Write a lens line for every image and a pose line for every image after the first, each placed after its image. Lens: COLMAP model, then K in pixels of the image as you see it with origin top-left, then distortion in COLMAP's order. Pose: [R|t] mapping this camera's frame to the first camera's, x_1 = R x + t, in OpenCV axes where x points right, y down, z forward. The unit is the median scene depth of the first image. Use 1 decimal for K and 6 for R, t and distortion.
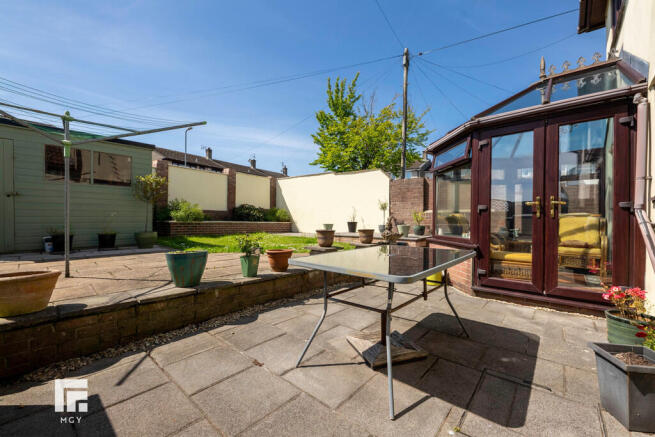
lens RADIAL K [[265.4, 0, 329.2], [0, 265.4, 219.6], [0, 0, 1]] dist [-0.002103, -0.000576]
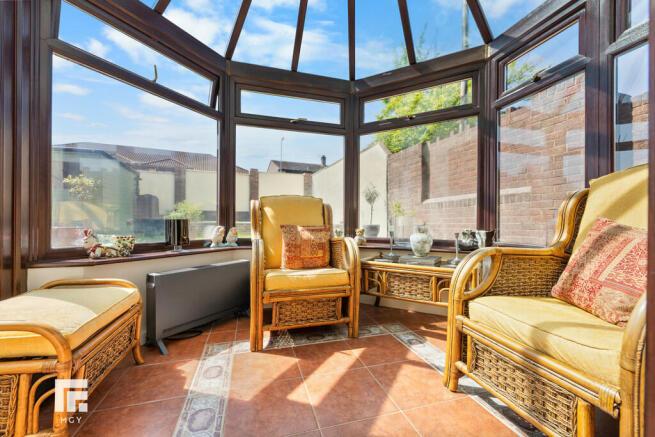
lens RADIAL K [[265.4, 0, 329.2], [0, 265.4, 219.6], [0, 0, 1]] dist [-0.002103, -0.000576]
pose [[0.841785, -0.009830, -0.539723, 0.382468], [0.001628, 0.999876, -0.015671, 0.011768], [0.539810, 0.012314, 0.841697, 0.325074]]
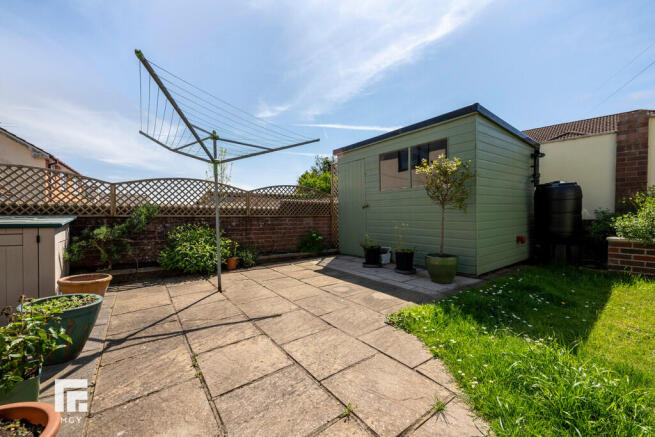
lens RADIAL K [[265.4, 0, 329.2], [0, 265.4, 219.6], [0, 0, 1]] dist [-0.002103, -0.000576]
pose [[-0.232194, 0.004076, -0.972661, -0.019894], [-0.008751, 0.999942, 0.006280, -0.017750], [0.972630, 0.009969, -0.232145, 0.452080]]
